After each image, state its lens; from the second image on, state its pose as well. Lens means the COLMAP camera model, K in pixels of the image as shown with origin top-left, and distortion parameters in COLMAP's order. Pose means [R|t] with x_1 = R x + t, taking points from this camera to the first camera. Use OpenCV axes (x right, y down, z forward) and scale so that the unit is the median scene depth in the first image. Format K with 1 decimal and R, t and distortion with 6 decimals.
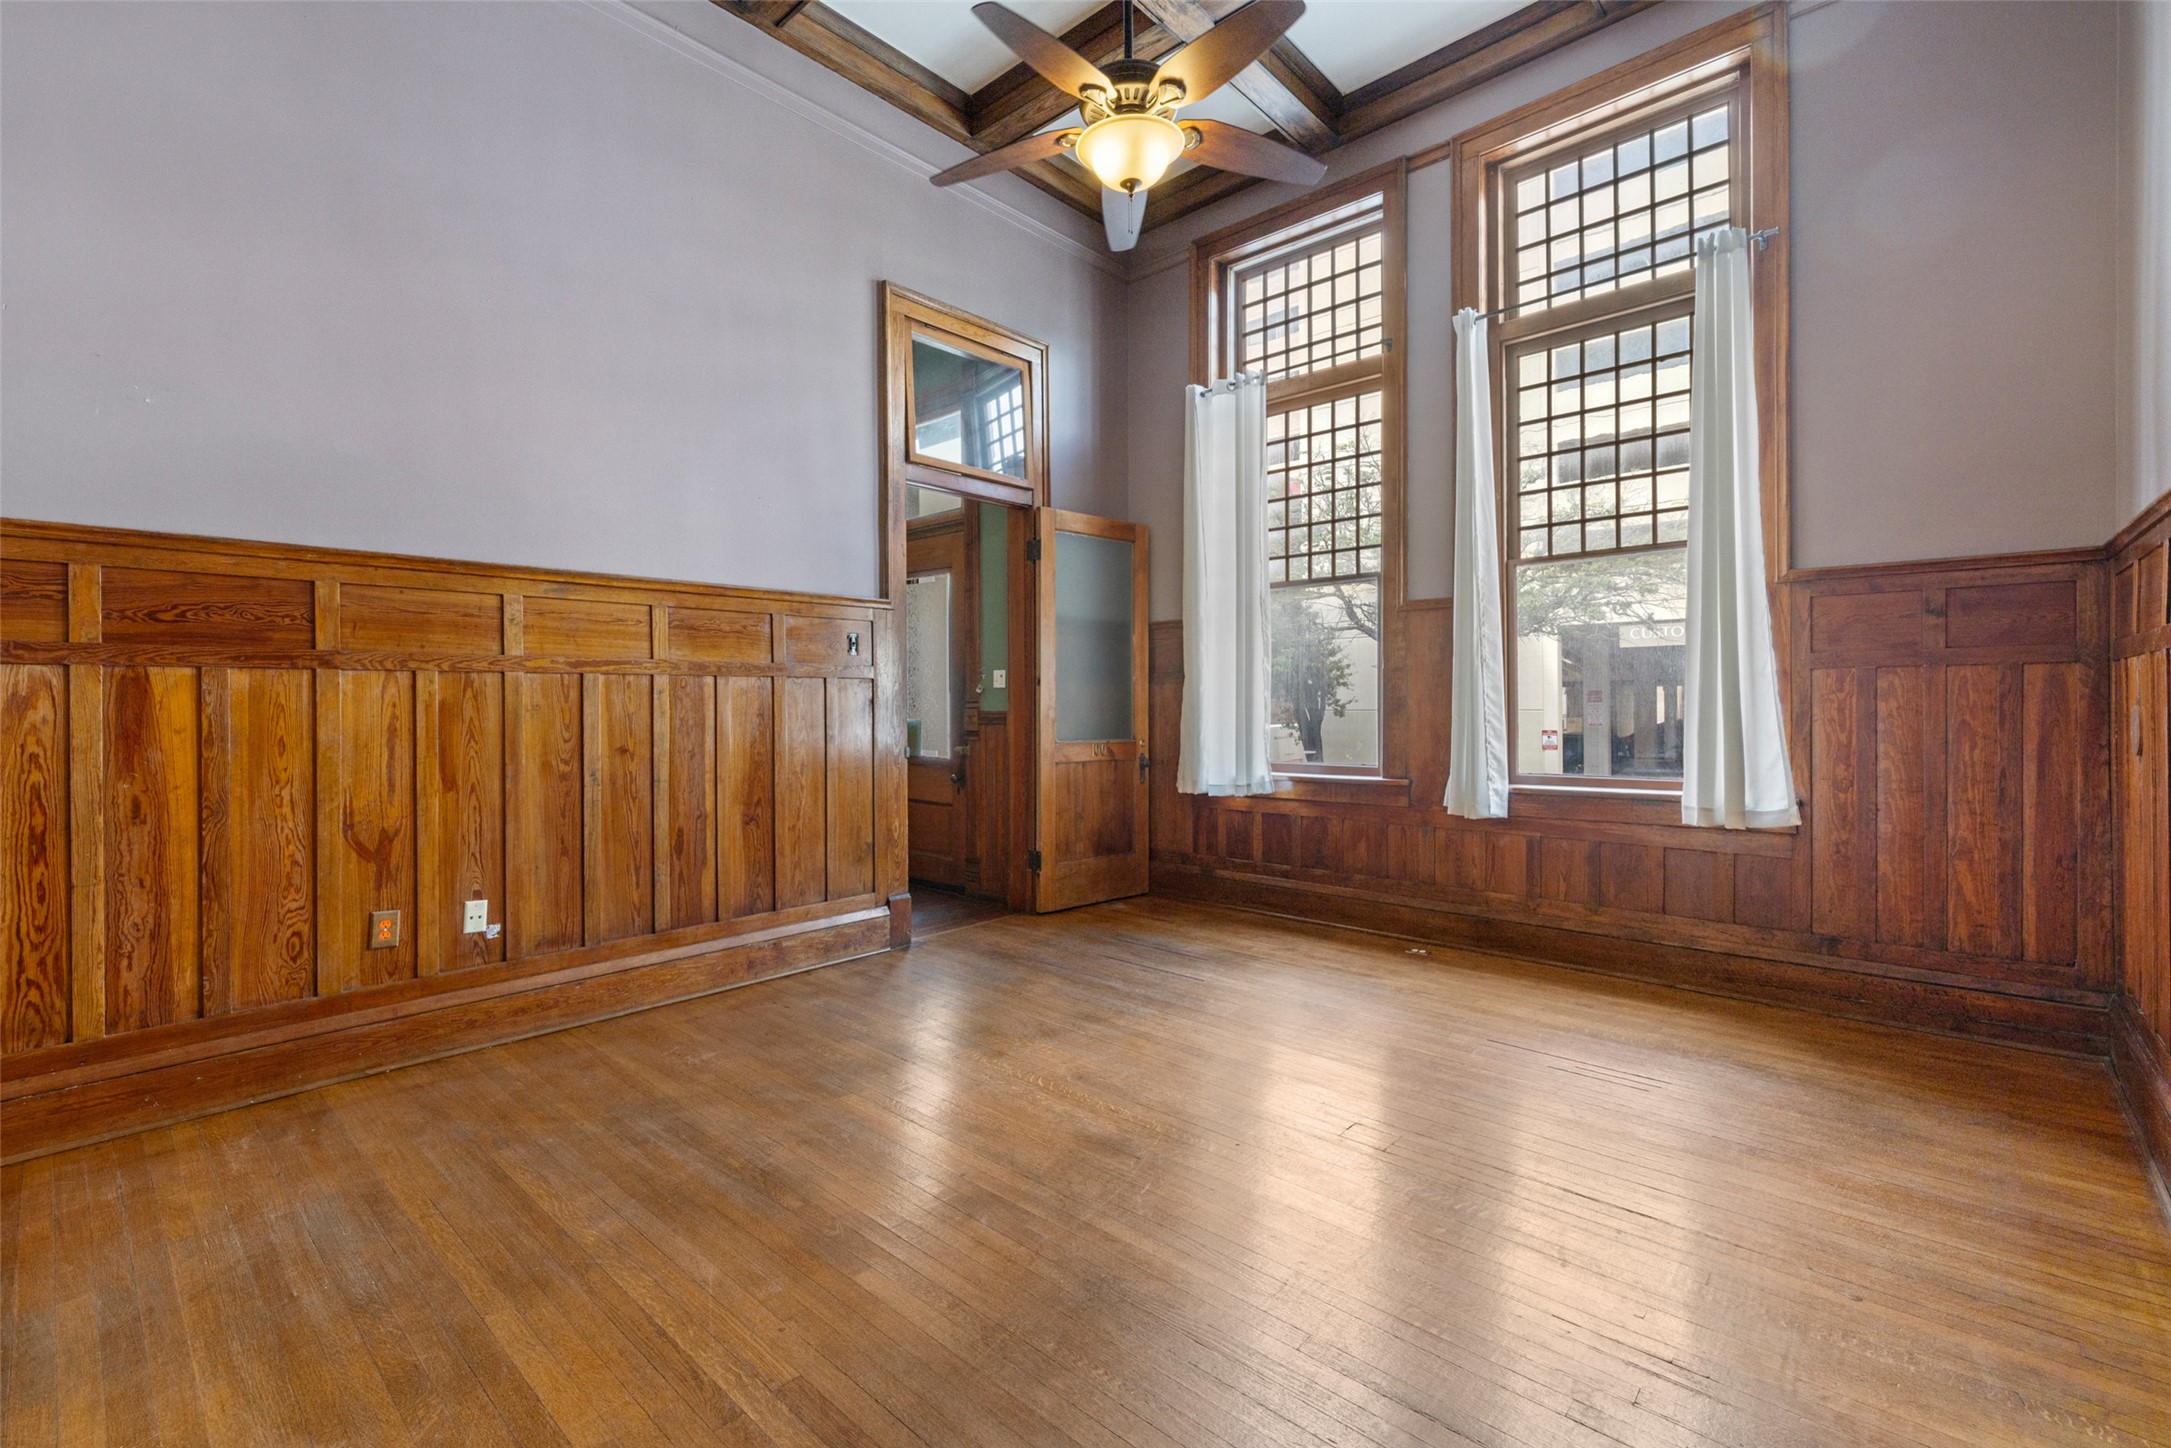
lens RADIAL K [[920.2, 0, 1083.1], [0, 920.2, 708.2], [0, 0, 1]] dist [-0.000543, -0.000684]
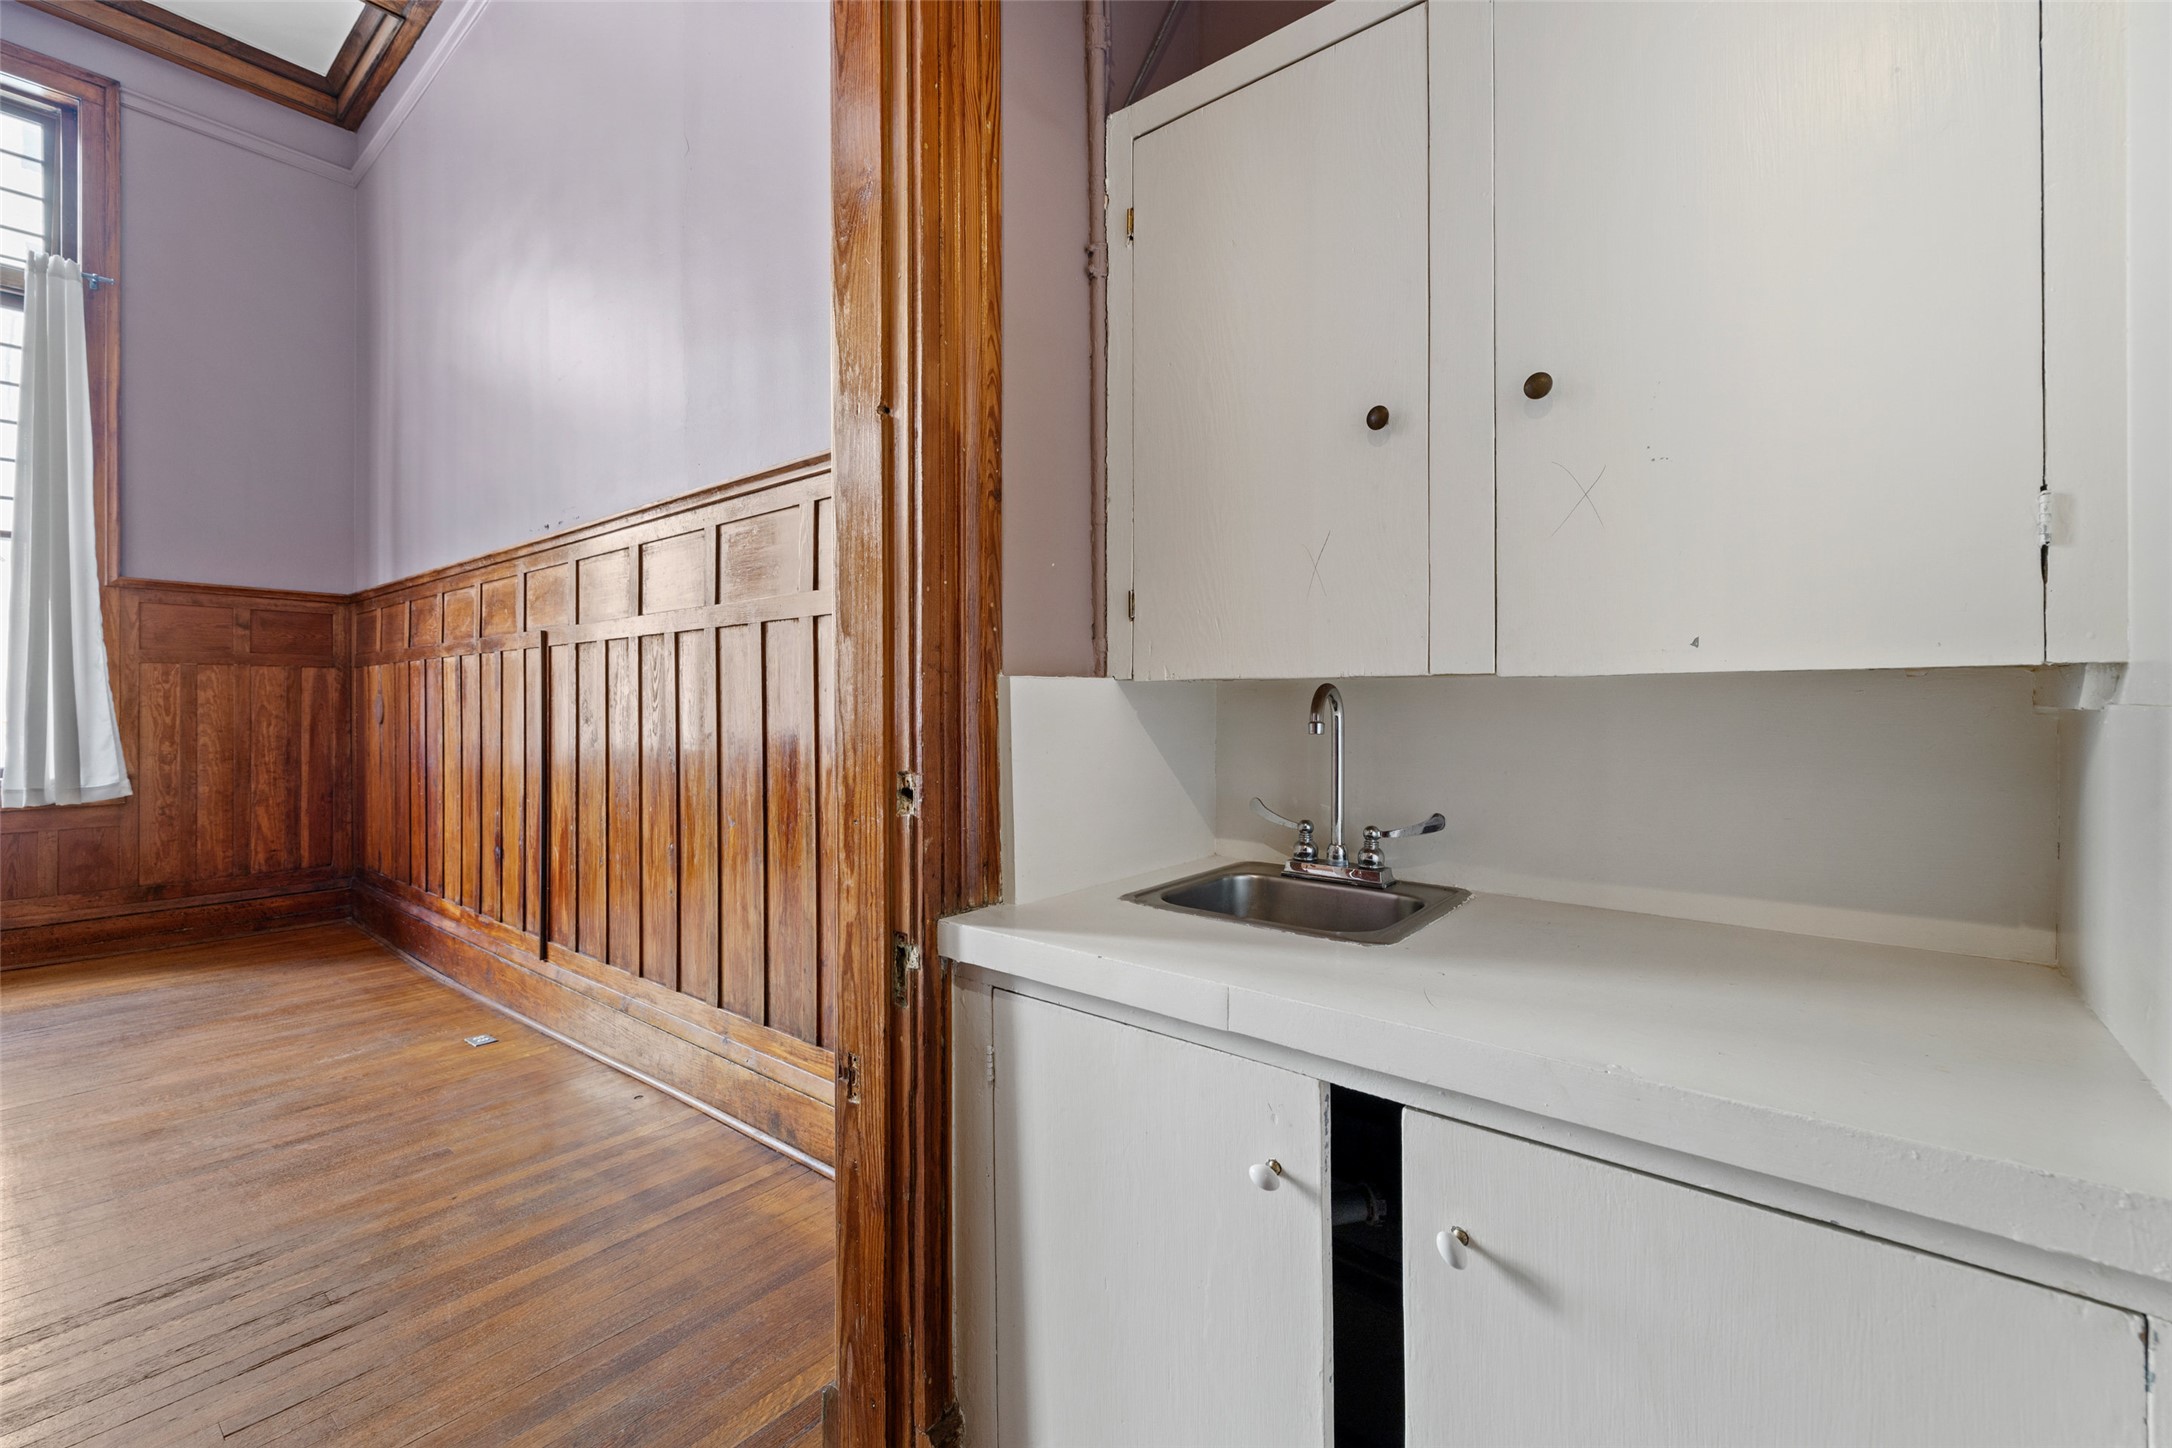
lens RADIAL K [[920.7, 0, 1083.1], [0, 920.7, 707.3], [0, 0, 1]] dist [-0.000543, -0.000684]
pose [[-0.046783, -0.000136, 0.998905, -0.477599], [0.002984, 0.999996, 0.000276, 0.018930], [-0.998901, 0.002993, -0.046782, -0.171211]]
